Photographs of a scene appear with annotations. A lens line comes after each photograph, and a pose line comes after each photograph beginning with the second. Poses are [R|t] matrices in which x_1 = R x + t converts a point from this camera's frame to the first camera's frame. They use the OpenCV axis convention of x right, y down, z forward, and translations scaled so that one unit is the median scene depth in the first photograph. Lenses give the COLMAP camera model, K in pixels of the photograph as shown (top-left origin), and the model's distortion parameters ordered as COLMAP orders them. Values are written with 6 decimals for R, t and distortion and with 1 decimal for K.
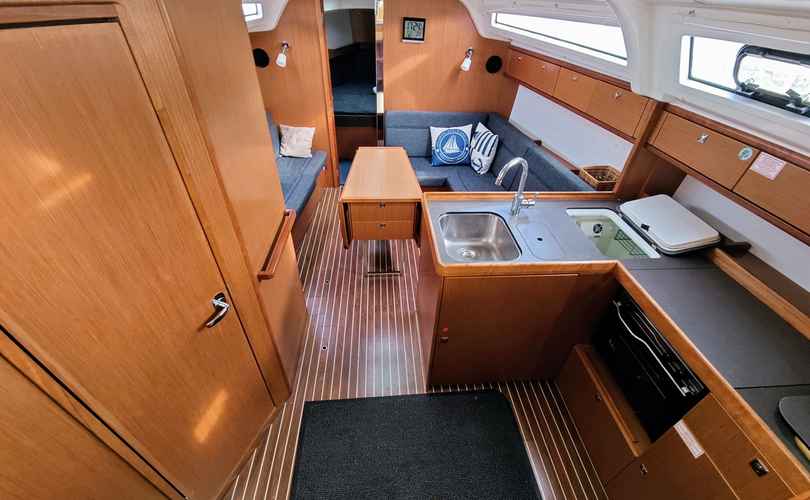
lens RADIAL K [[337.1, 0, 407.5], [0, 337.1, 249.2], [0, 0, 1]] dist [0.000047, 0.000958]
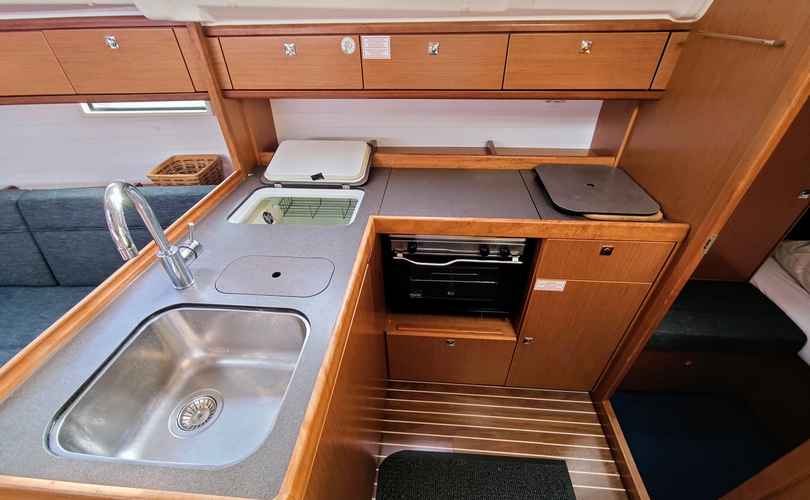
lens RADIAL K [[337.1, 0, 407.5], [0, 337.1, 249.2], [0, 0, 1]] dist [0.000047, 0.000958]
pose [[0.150044, -0.621892, 0.768595, 0.013749], [0.618462, 0.665554, 0.417783, -0.154371], [-0.771357, 0.412661, 0.484479, 0.519180]]
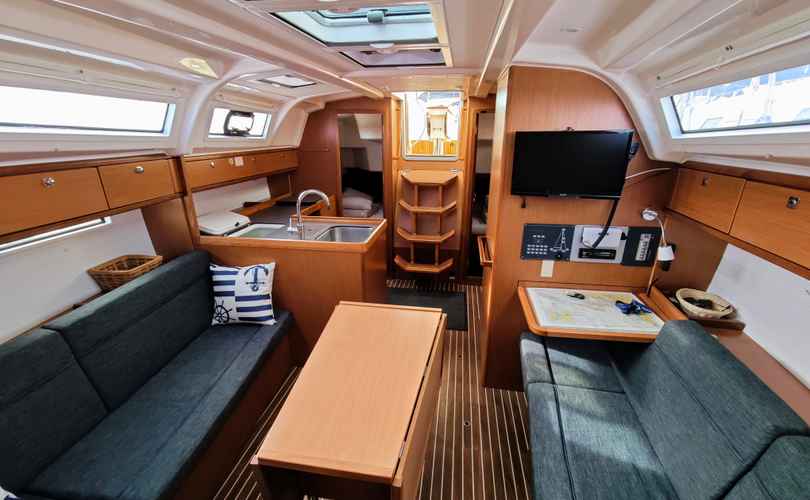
lens RADIAL K [[337.1, 0, 407.5], [0, 337.1, 249.2], [0, 0, 1]] dist [0.000047, 0.000958]
pose [[-0.973607, -0.108057, 0.201032, -0.343434], [0.109482, 0.551746, 0.826795, -1.162455], [-0.200260, 0.826983, -0.525353, 1.731200]]
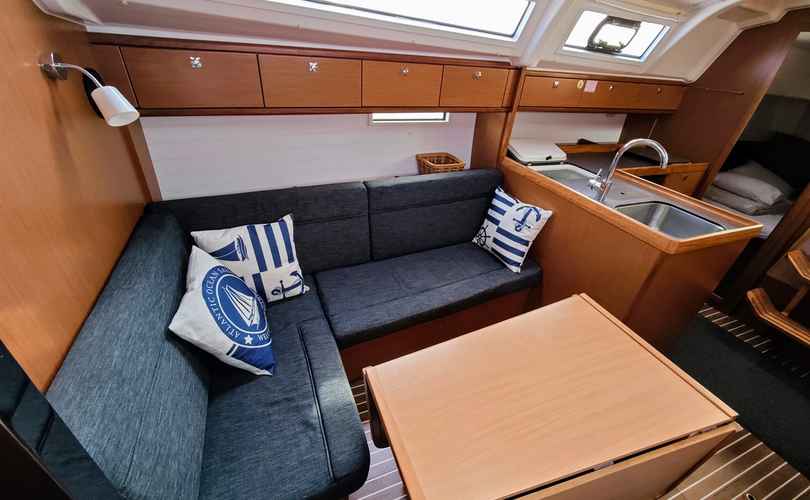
lens RADIAL K [[337.1, 0, 407.5], [0, 337.1, 249.2], [0, 0, 1]] dist [0.000047, 0.000958]
pose [[-0.302369, -0.550323, 0.778278, -0.374579], [0.503966, 0.600744, 0.620584, -0.970464], [-0.809068, 0.579872, 0.095698, 1.544903]]
